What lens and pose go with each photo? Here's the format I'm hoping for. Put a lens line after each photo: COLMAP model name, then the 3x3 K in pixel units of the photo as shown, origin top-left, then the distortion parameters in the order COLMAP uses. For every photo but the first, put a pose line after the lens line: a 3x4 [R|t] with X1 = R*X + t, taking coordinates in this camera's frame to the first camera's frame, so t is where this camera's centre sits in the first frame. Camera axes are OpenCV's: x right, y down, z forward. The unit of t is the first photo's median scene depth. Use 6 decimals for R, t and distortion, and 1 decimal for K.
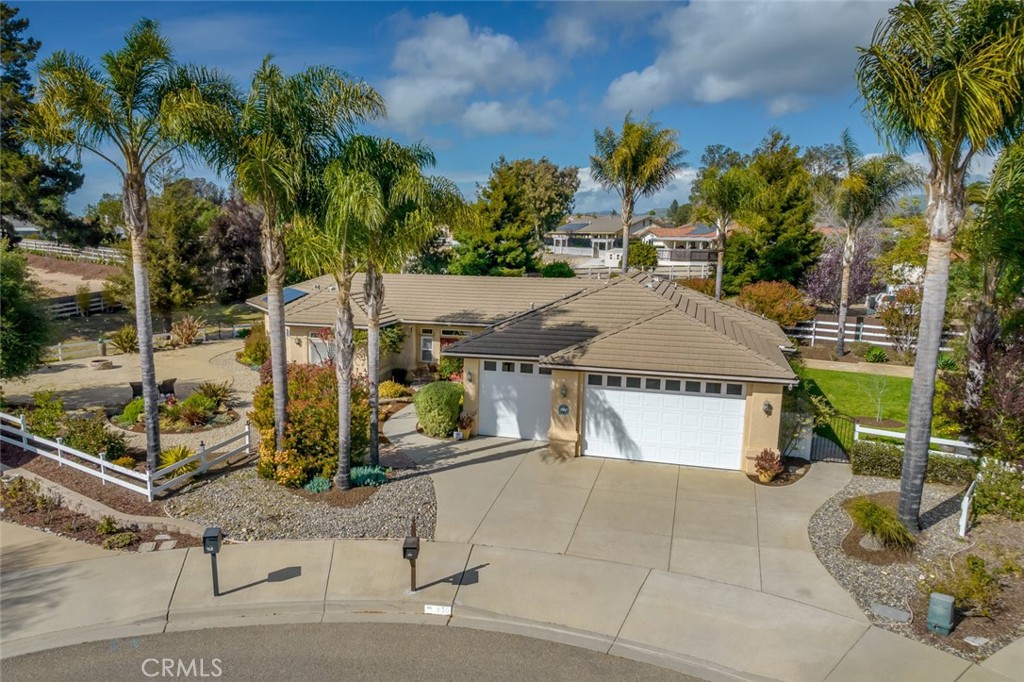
lens RADIAL K [[749.7, 0, 457.6], [0, 749.7, 371.8], [0, 0, 1]] dist [-0.074509, 0.071170]
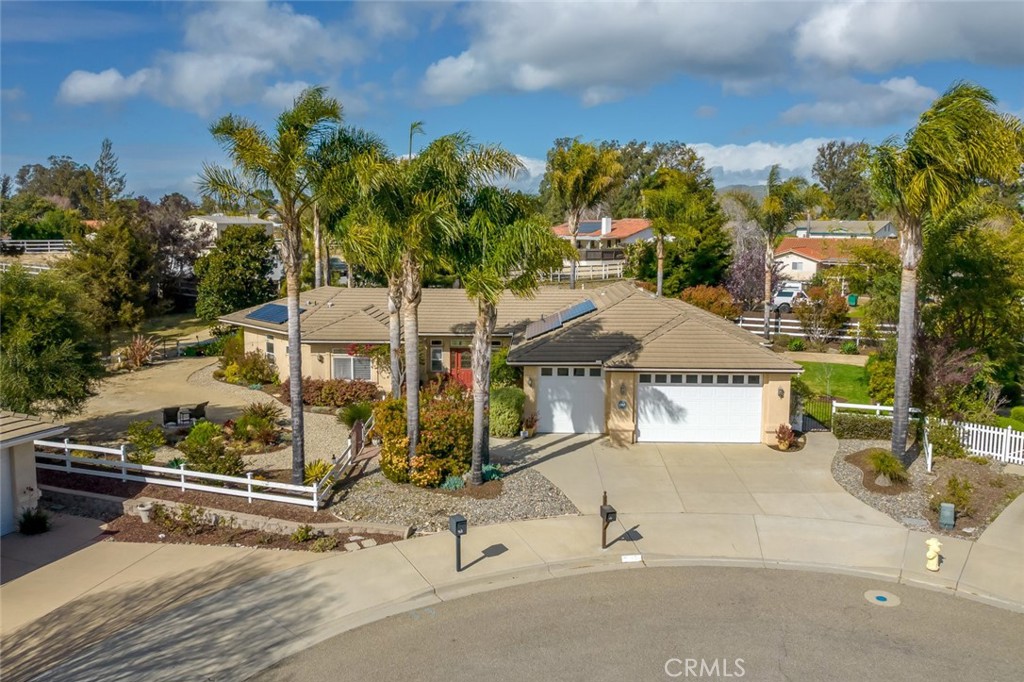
lens RADIAL K [[818.2, 0, 525.3], [0, 818.2, 312.2], [0, 0, 1]] dist [-0.044443, -0.000559]
pose [[0.956785, -0.033845, 0.288820, -0.404930], [0.055561, 0.996183, -0.067321, -0.019043], [-0.285439, 0.080459, 0.955014, -0.239900]]
